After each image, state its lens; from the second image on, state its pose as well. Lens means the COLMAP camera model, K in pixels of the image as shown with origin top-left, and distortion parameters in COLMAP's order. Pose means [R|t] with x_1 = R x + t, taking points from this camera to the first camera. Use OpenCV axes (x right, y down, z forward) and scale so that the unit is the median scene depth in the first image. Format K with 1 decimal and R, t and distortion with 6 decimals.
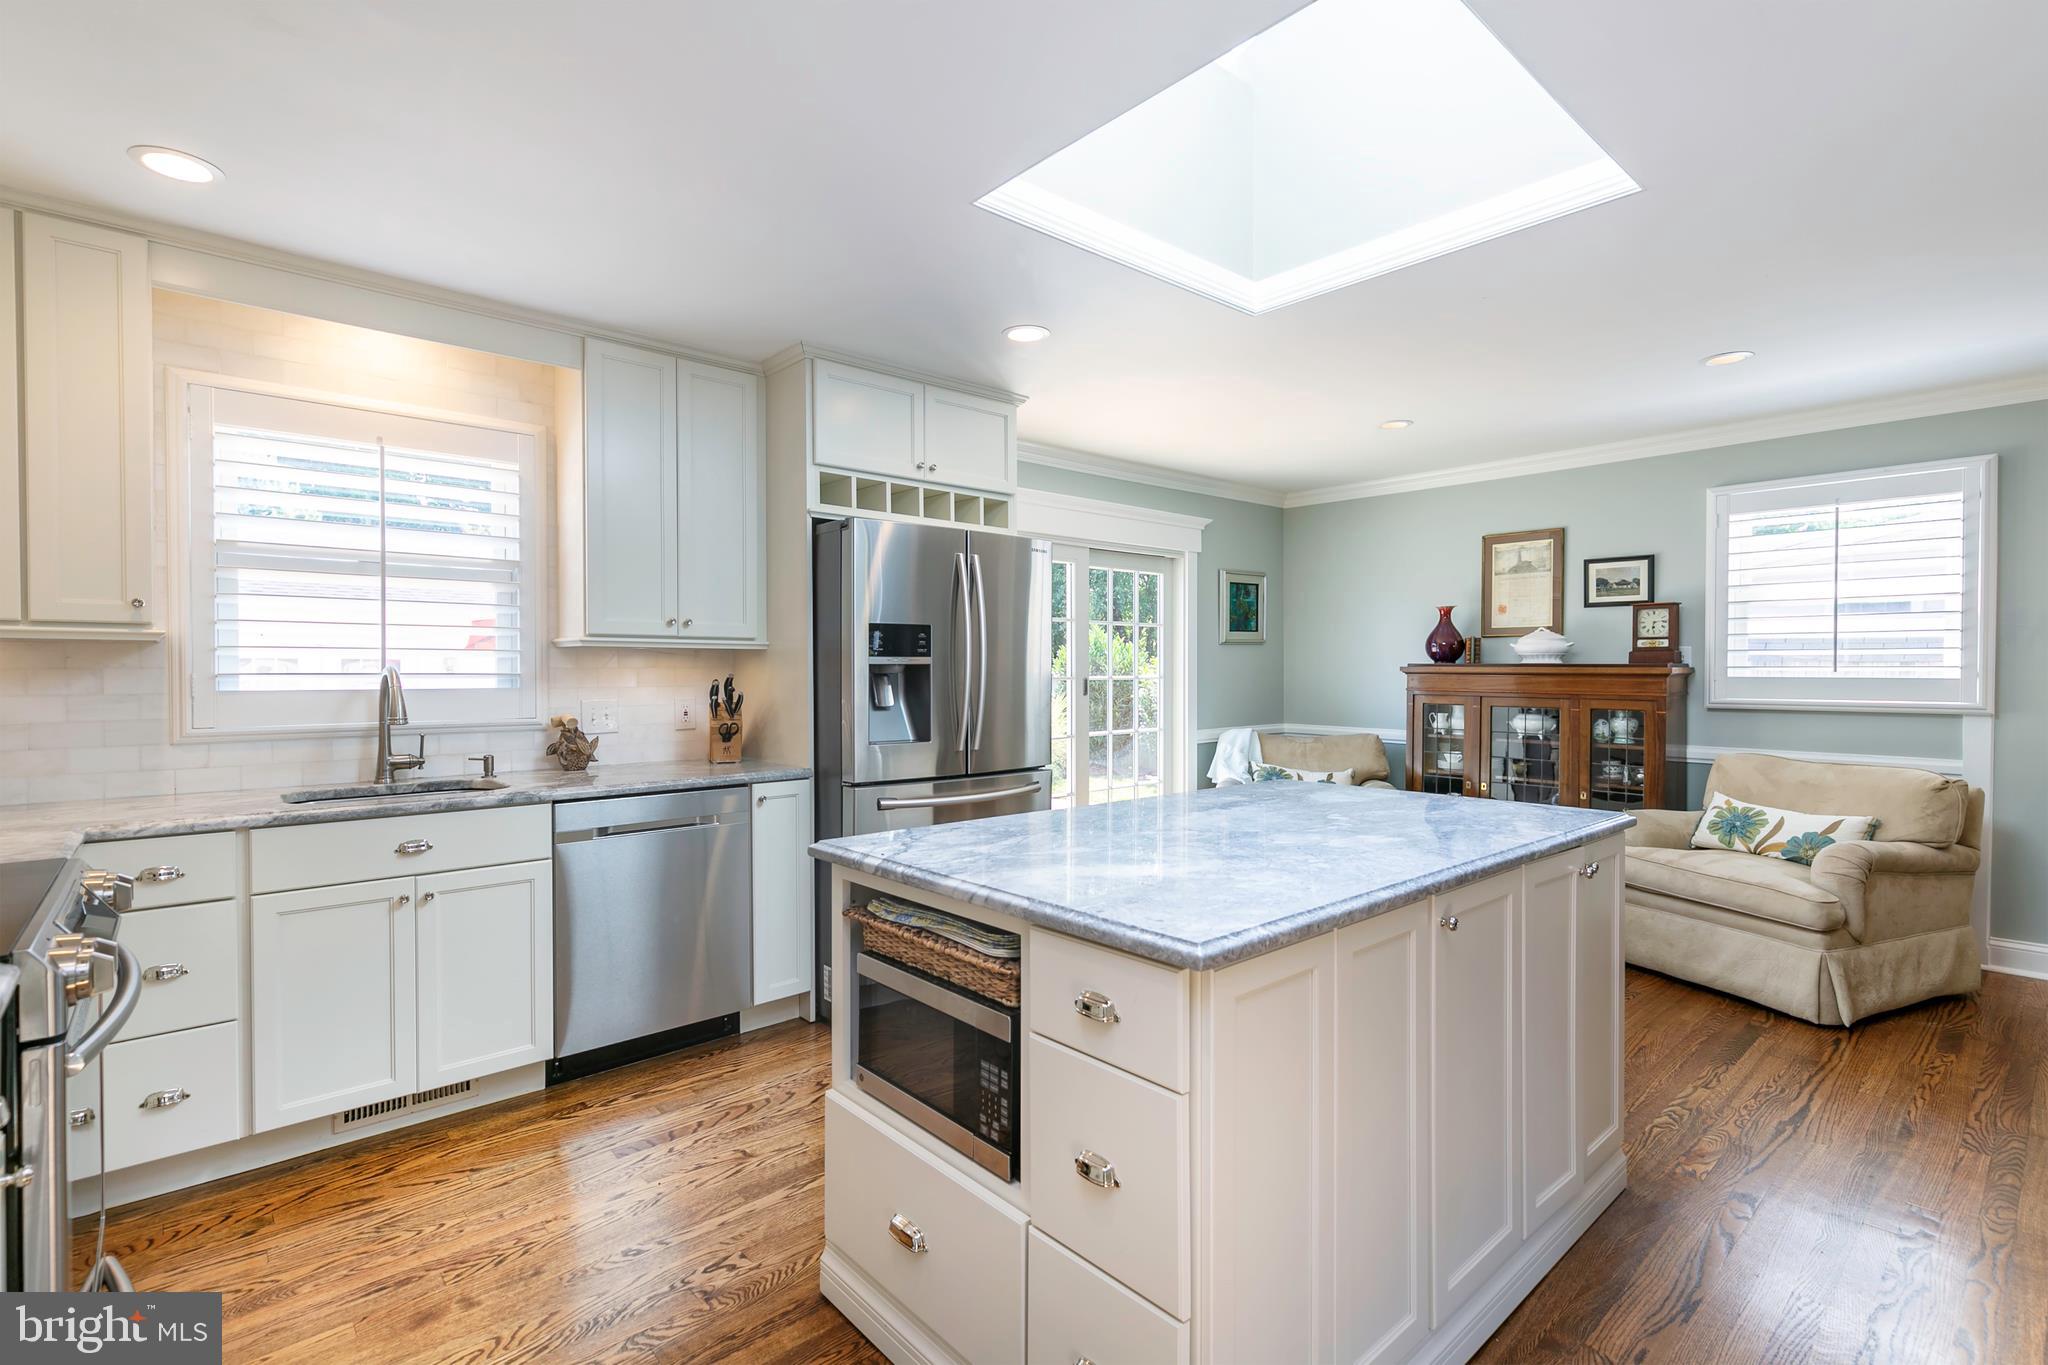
lens RADIAL K [[931.9, 0, 1024.0], [0, 931.9, 682.5], [0, 0, 1]] dist [-0.000394, 0.000025]
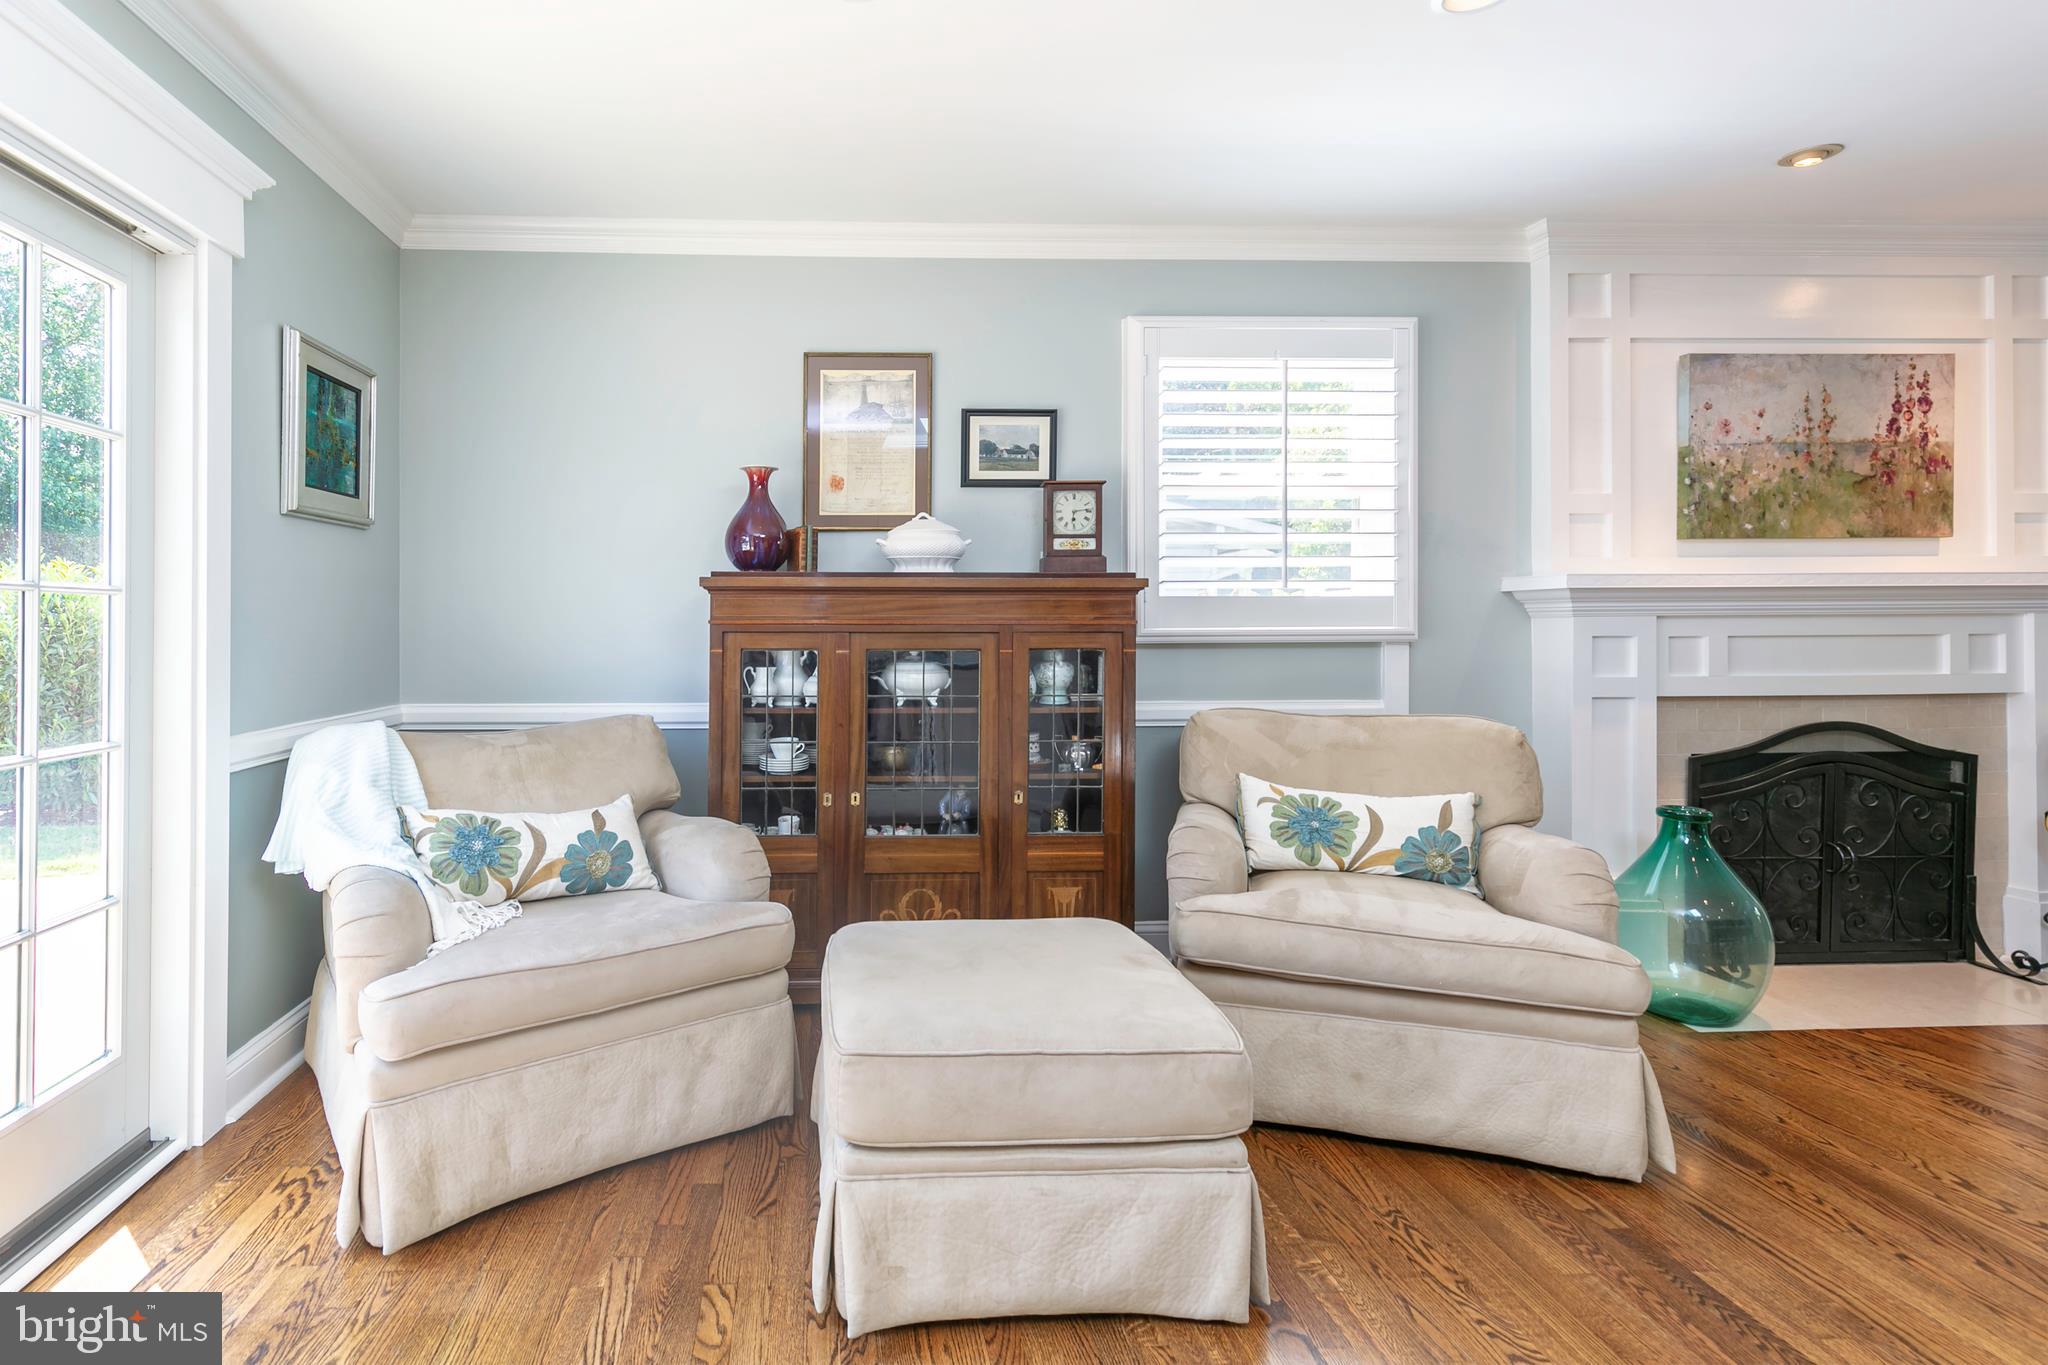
lens RADIAL K [[991.5, 0, 843.9], [0, 991.5, 629.5], [0, 0, 1]] dist [0.000026, 0.000009]
pose [[0.647582, -0.005479, 0.761976, 0.053249], [0.016032, 0.999851, -0.006435, 0.017663], [-0.761827, 0.016383, 0.647573, 0.665593]]
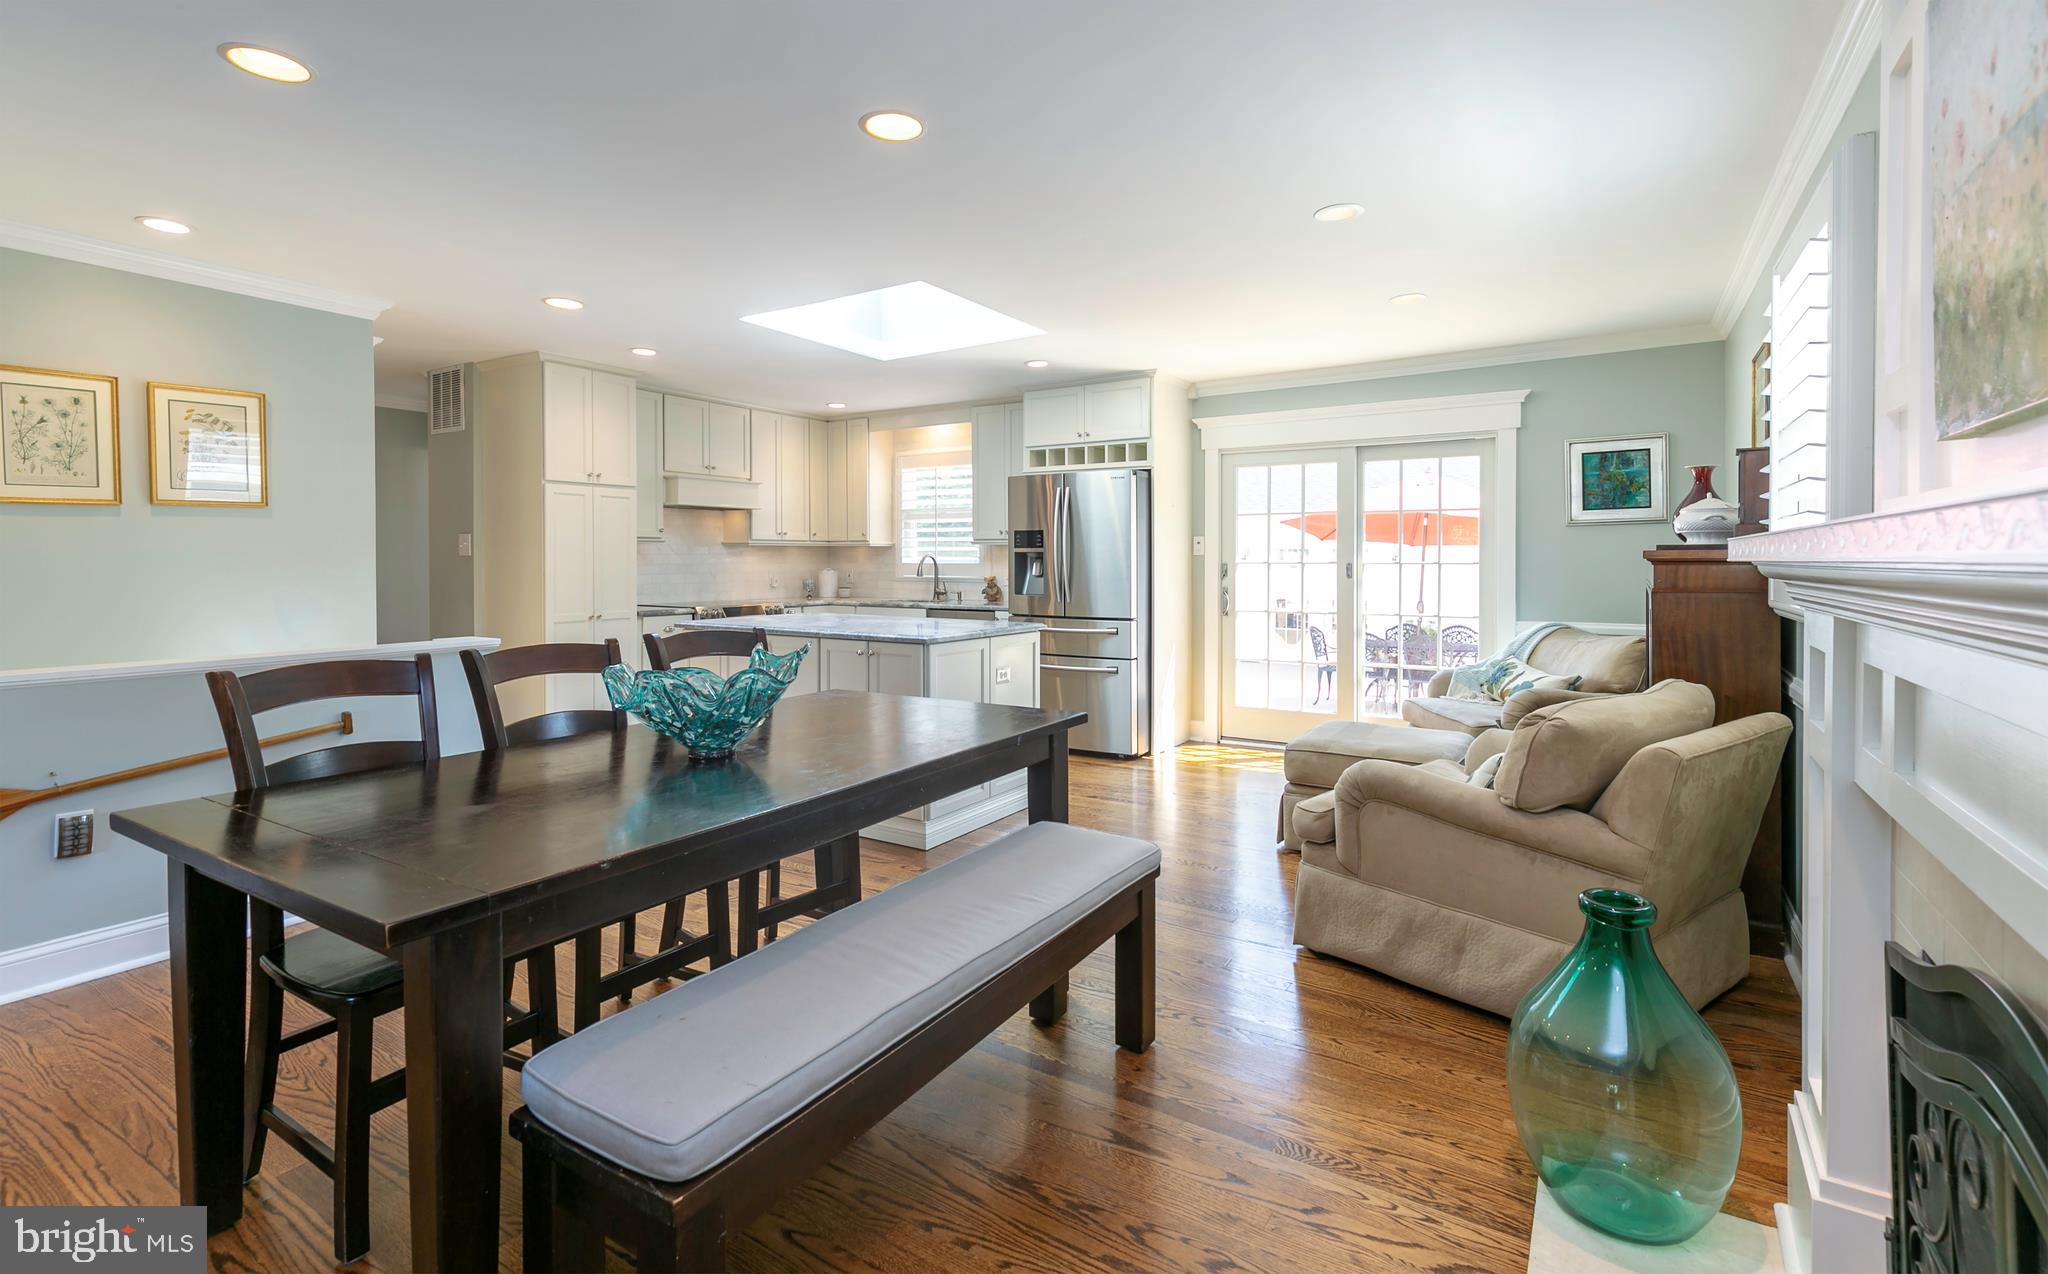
lens RADIAL K [[930.4, 0, 1024.0], [0, 930.4, 637.0], [0, 0, 1]] dist [-0.000052, -0.000008]
pose [[0.266101, 0.084539, -0.960231, 1.127980], [-0.013052, 0.996372, 0.084104, -0.005626], [0.963857, -0.009847, 0.266239, 0.336325]]
